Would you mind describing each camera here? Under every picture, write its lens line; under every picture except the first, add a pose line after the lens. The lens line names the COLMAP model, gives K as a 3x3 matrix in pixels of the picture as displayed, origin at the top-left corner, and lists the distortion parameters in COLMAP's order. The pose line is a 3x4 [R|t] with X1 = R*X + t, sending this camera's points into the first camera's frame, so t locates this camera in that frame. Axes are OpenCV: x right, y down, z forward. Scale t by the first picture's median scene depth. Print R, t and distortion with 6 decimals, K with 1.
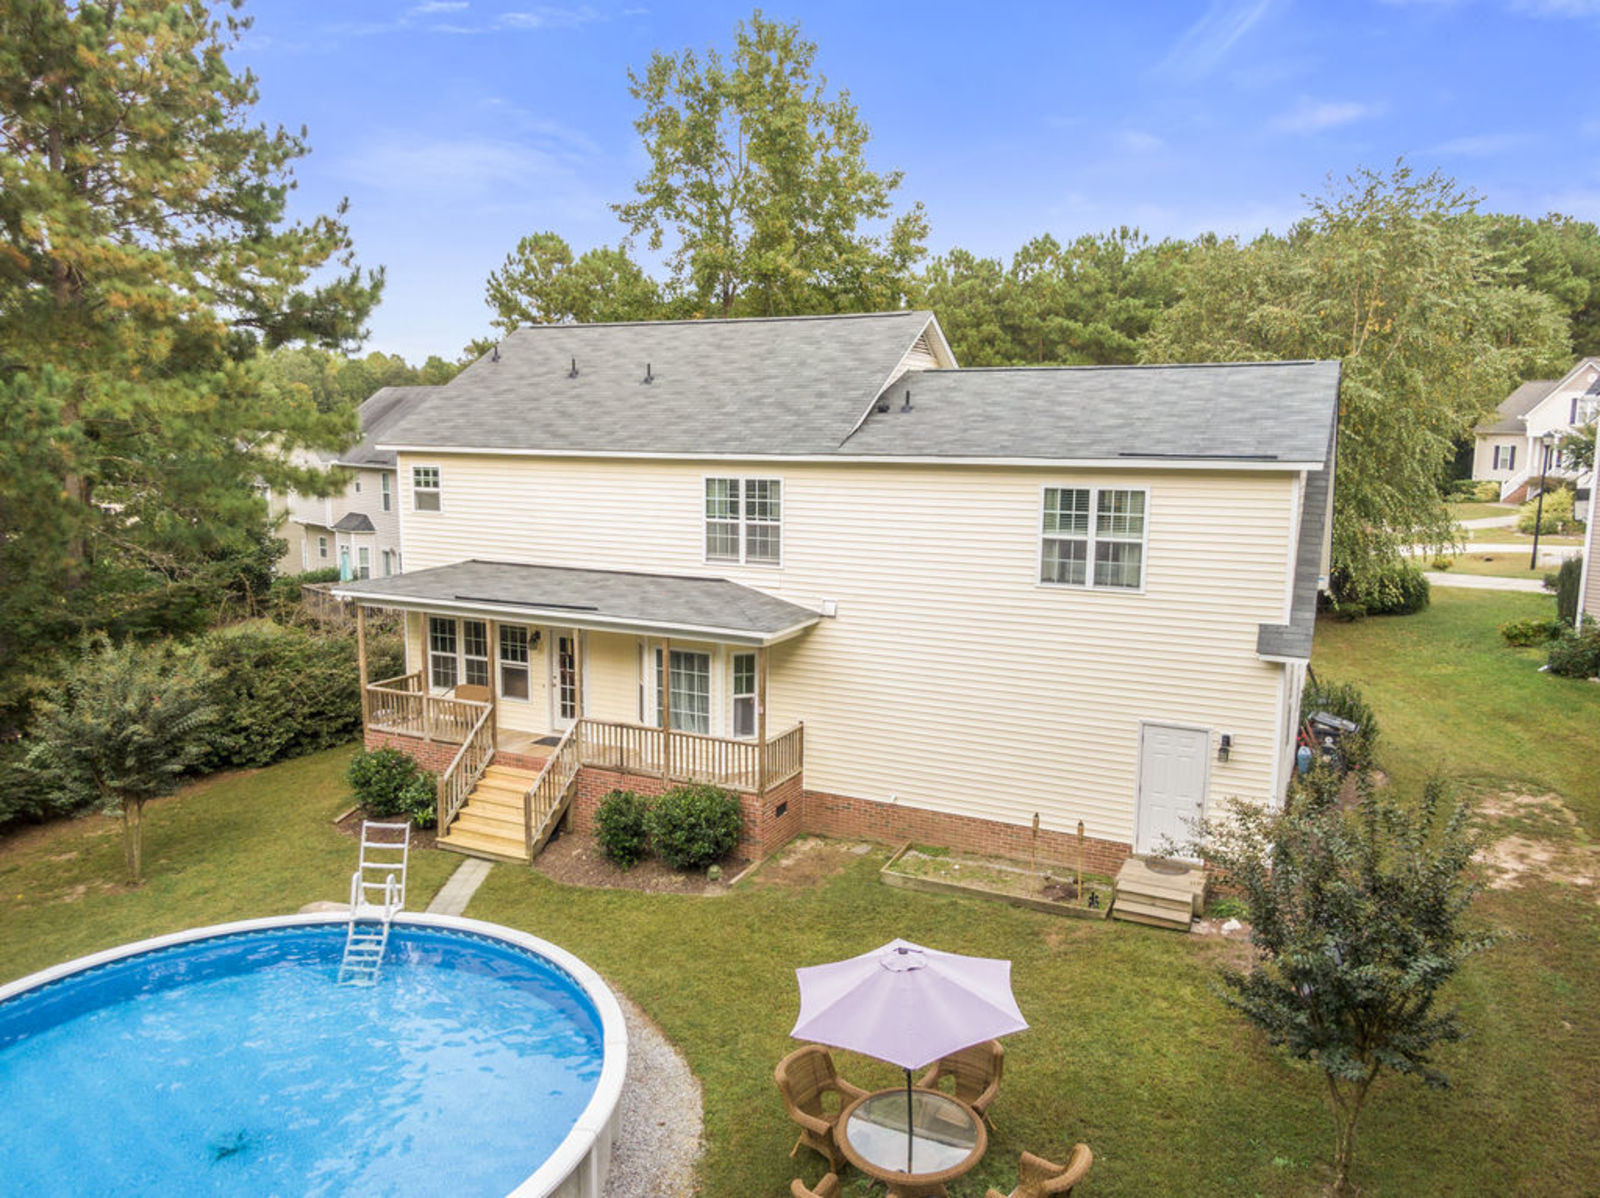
lens RADIAL K [[1138.4, 0, 787.6], [0, 1138.4, 600.1], [0, 0, 1]] dist [0.025561, -0.010594]
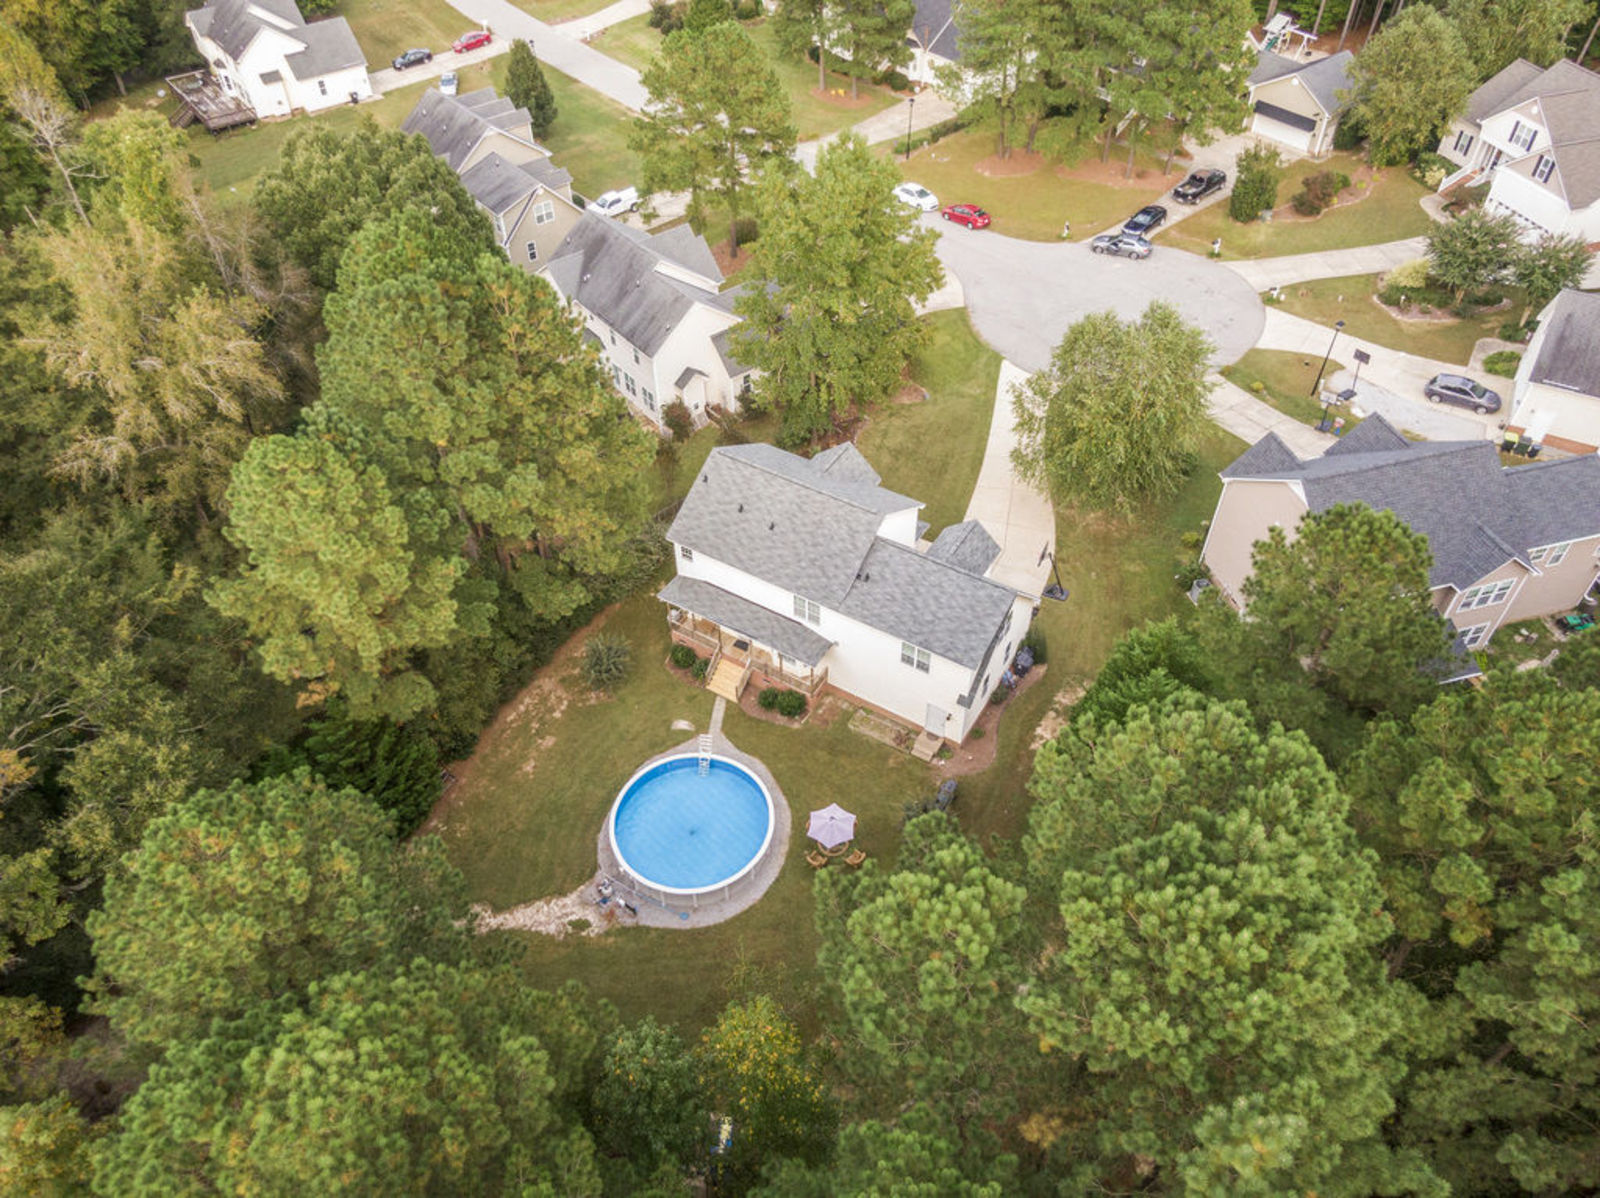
lens RADIAL K [[1138.4, 0, 794.2], [0, 1138.4, 598.5], [0, 0, 1]] dist [0.025561, -0.010594]
pose [[0.995951, 0.045026, -0.077808, 0.147868], [0.008122, 0.816913, 0.576704, -1.723680], [0.089529, -0.575001, 0.813239, -1.284903]]
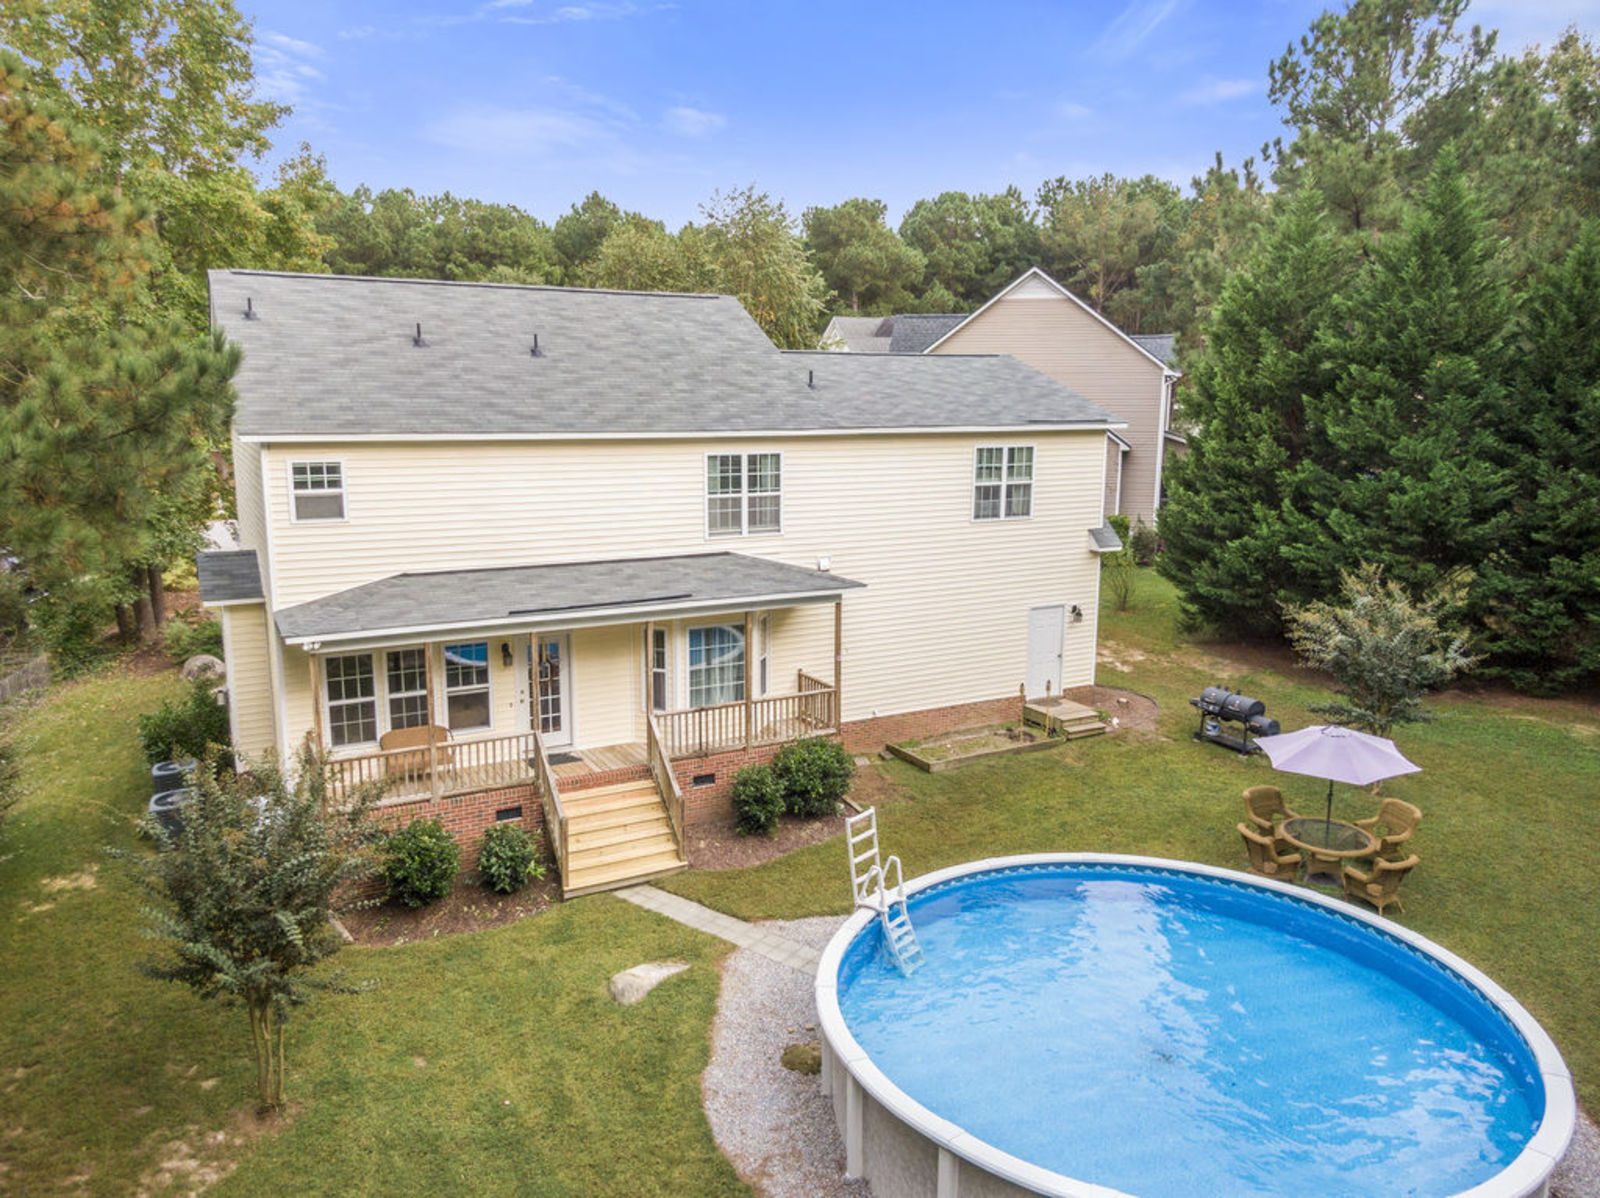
lens RADIAL K [[1138.4, 0, 741.5], [0, 1138.4, 612.9], [0, 0, 1]] dist [0.025561, -0.010594]
pose [[0.581495, -0.156467, 0.798362, -0.901315], [0.127655, 0.986723, 0.100405, -0.067222], [-0.803473, 0.043530, 0.593748, 0.378859]]
